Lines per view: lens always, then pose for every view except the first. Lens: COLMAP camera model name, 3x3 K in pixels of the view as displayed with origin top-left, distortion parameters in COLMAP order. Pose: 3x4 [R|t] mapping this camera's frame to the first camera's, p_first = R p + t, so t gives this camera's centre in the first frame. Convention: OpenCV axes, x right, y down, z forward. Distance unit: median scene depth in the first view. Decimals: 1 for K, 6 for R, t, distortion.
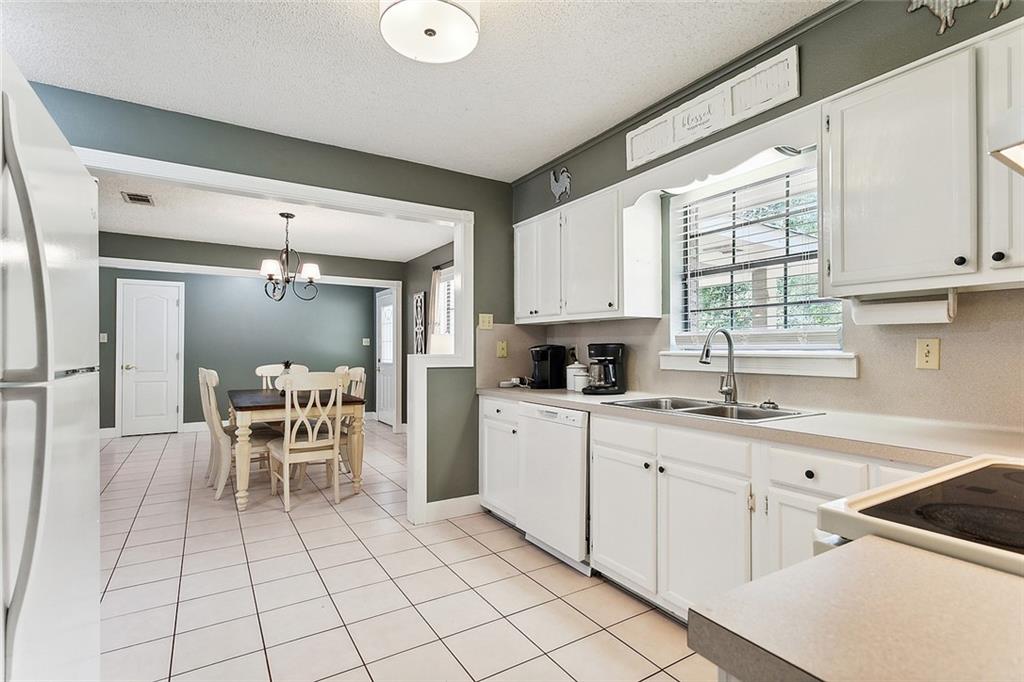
lens RADIAL K [[490.9, 0, 510.2], [0, 490.9, 339.1], [0, 0, 1]] dist [-0.002189, 0.001268]
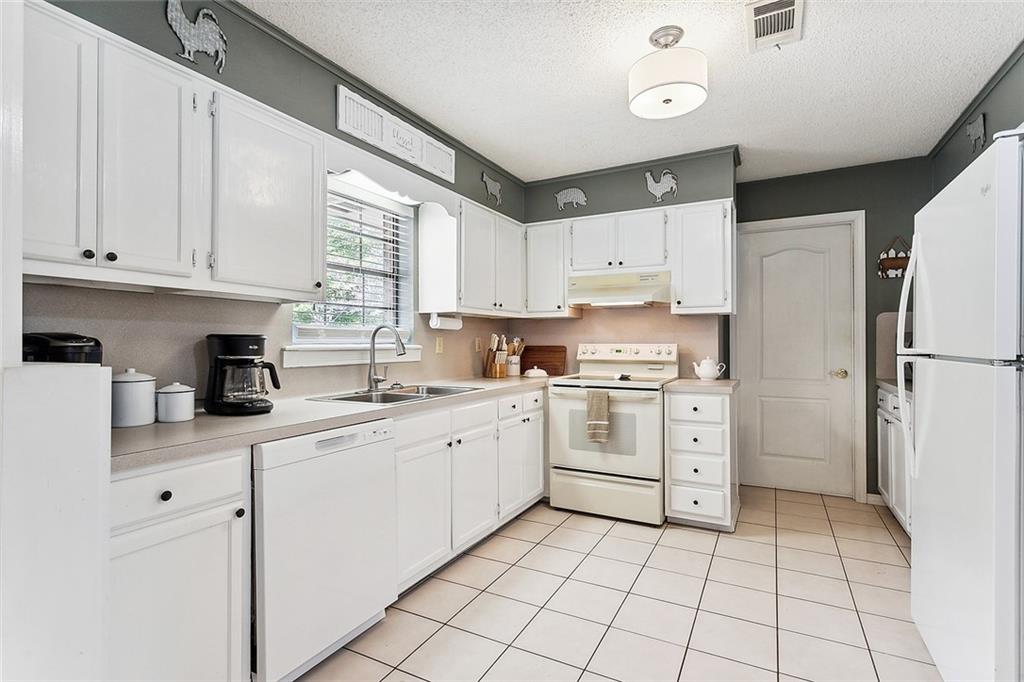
lens RADIAL K [[490.9, 0, 513.2], [0, 490.9, 341.7], [0, 0, 1]] dist [-0.002189, 0.001268]
pose [[-0.501429, 0.000106, 0.865199, -0.654648], [-0.019045, 0.999756, -0.011160, 0.022320], [-0.864989, -0.022074, -0.501305, 1.201377]]
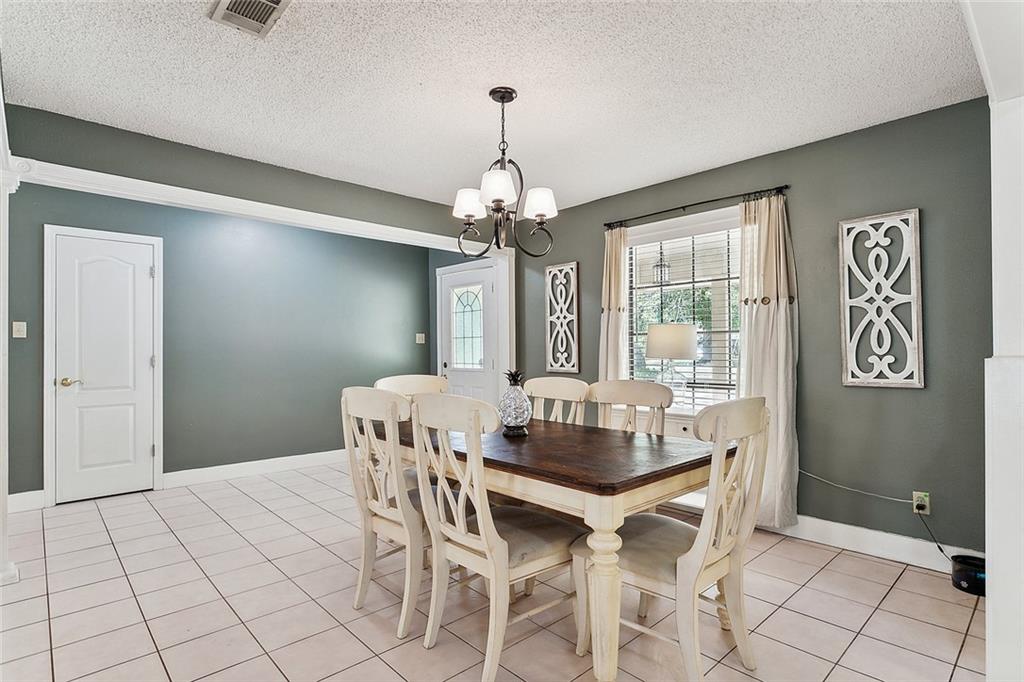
lens RADIAL K [[515.1, 0, 527.8], [0, 515.1, 342.4], [0, 0, 1]] dist [-0.024684, 0.000170]
pose [[0.977708, -0.002685, 0.209954, -0.960466], [0.000918, 0.999963, 0.008514, 0.017553], [-0.209969, -0.008132, 0.977674, 0.803777]]
